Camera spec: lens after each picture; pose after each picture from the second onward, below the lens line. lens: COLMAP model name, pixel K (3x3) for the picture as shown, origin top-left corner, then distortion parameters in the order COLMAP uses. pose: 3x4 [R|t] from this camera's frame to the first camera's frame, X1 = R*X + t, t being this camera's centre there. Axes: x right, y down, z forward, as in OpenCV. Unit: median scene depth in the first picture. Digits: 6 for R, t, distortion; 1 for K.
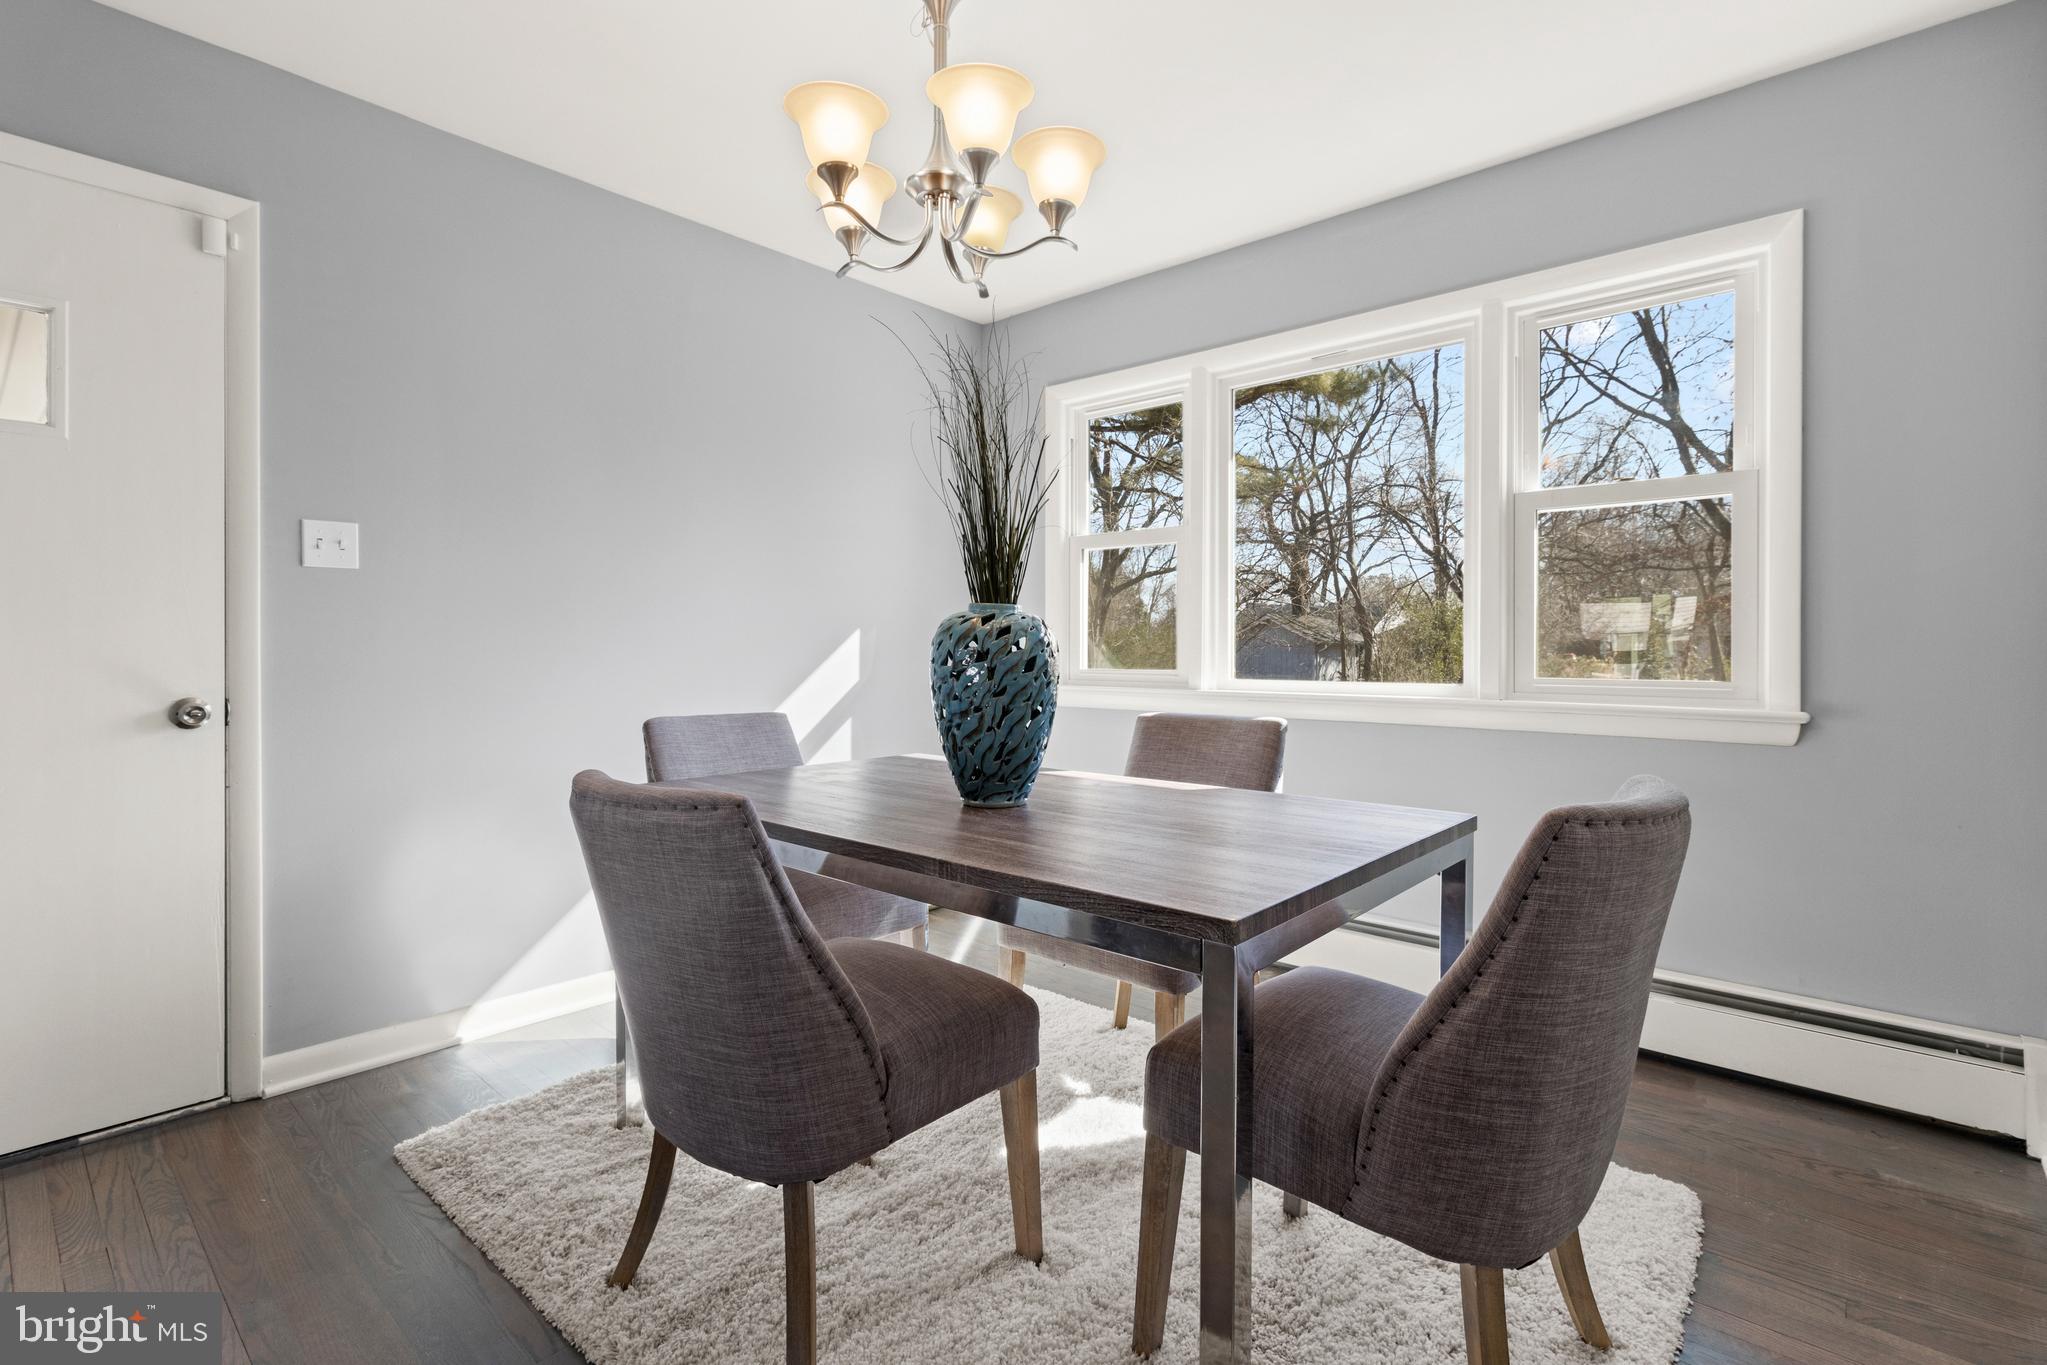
lens RADIAL K [[955.4, 0, 1014.1], [0, 955.4, 650.8], [0, 0, 1]] dist [0.000166, 0.000525]
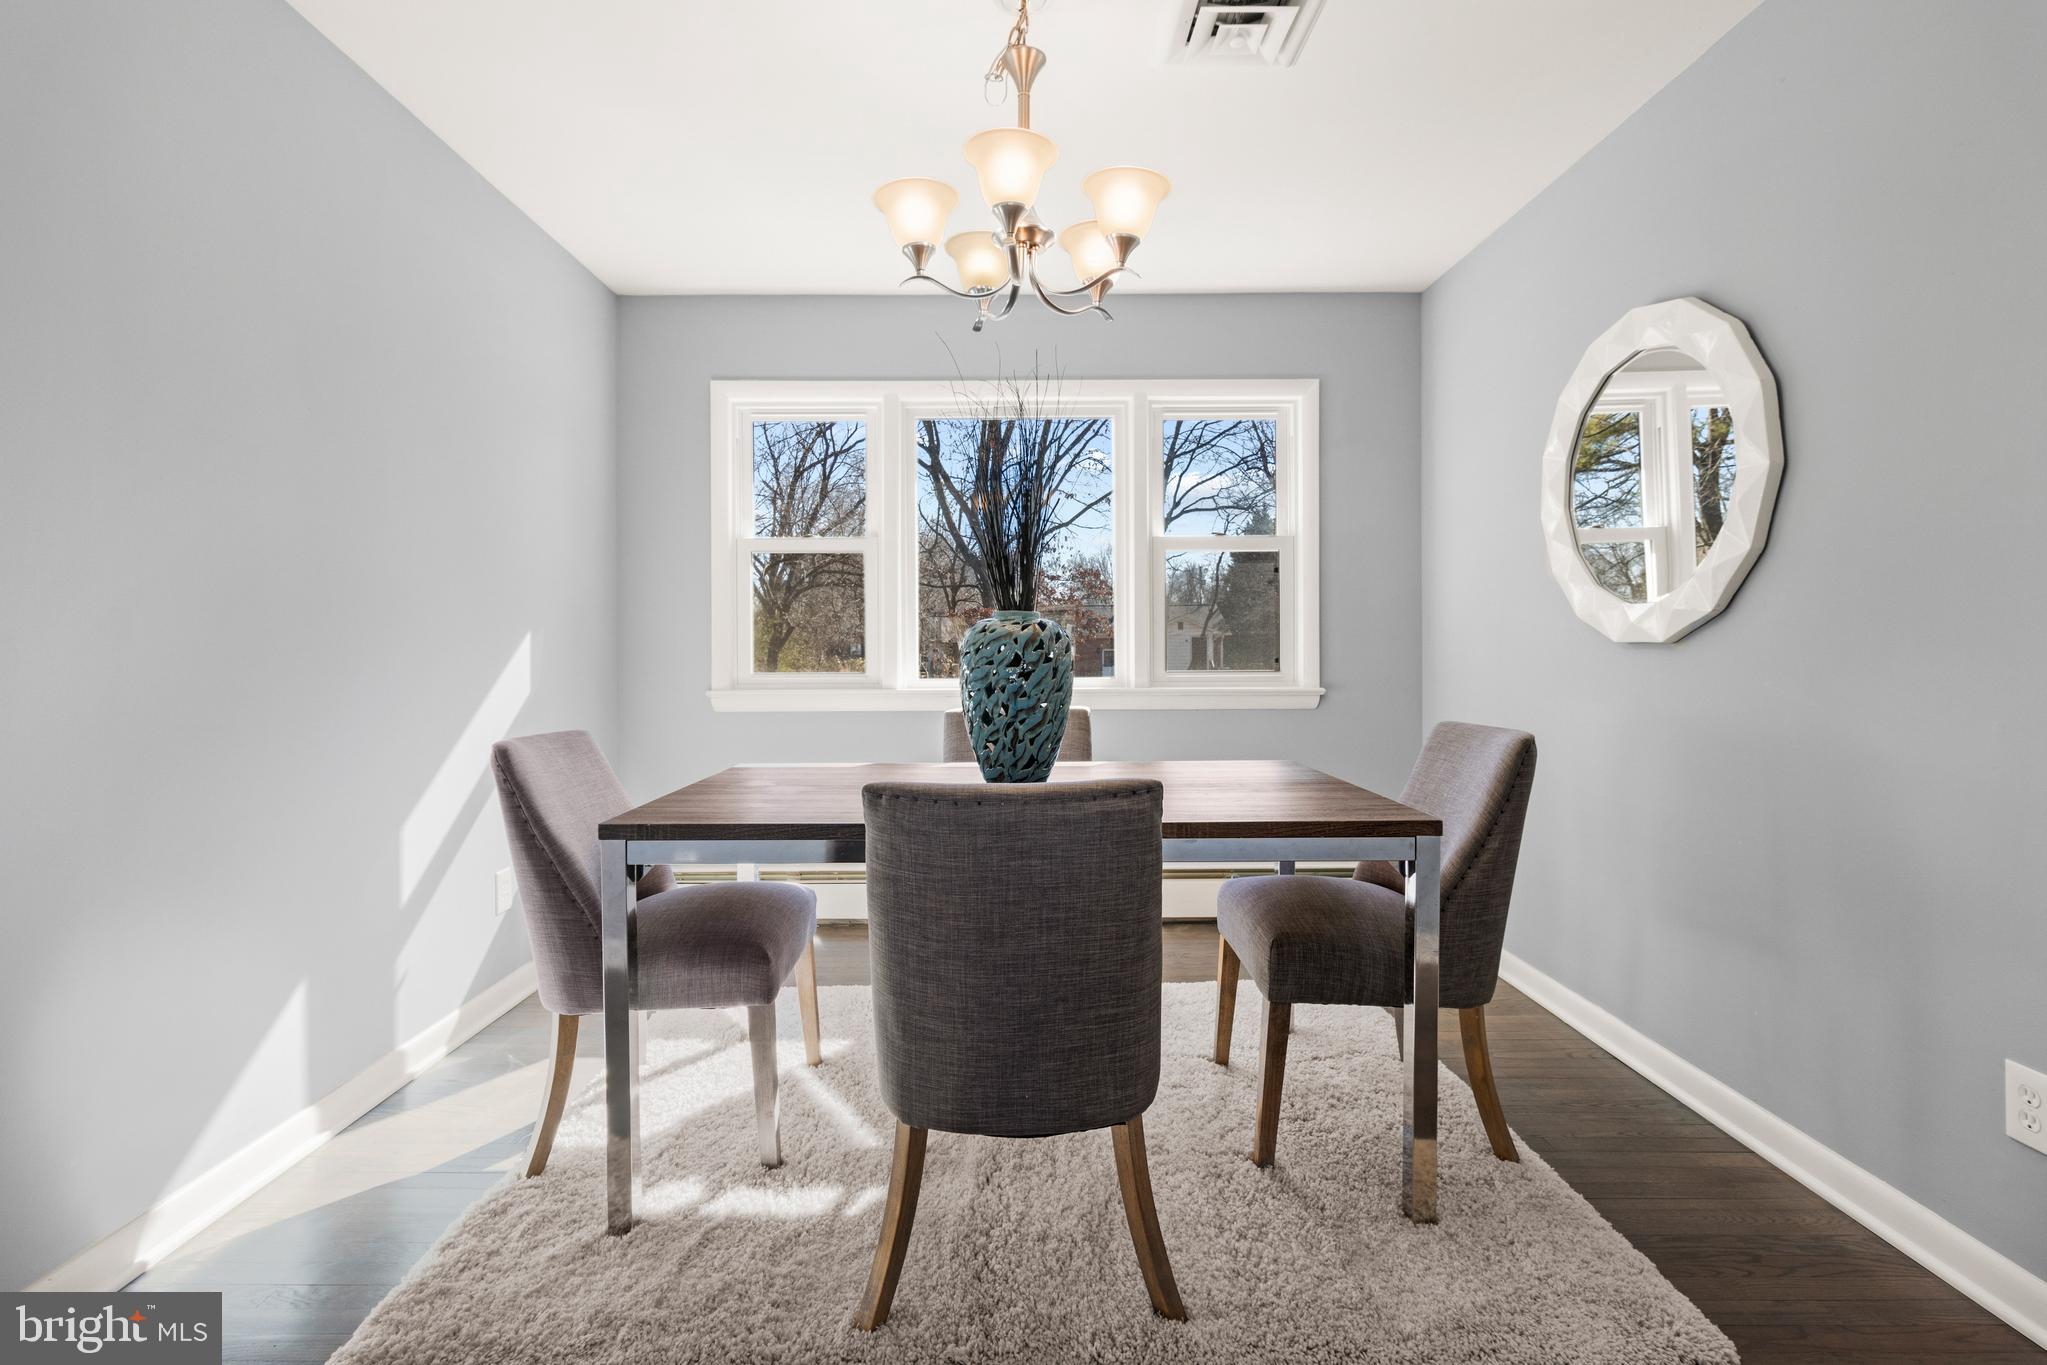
lens RADIAL K [[955.4, 0, 1014.1], [0, 955.4, 650.8], [0, 0, 1]] dist [0.000166, 0.000525]
pose [[0.739636, -0.005484, 0.672985, -0.649556], [0.007359, 0.999973, 0.000060, -0.002838], [-0.672967, 0.004908, 0.739657, 0.141874]]
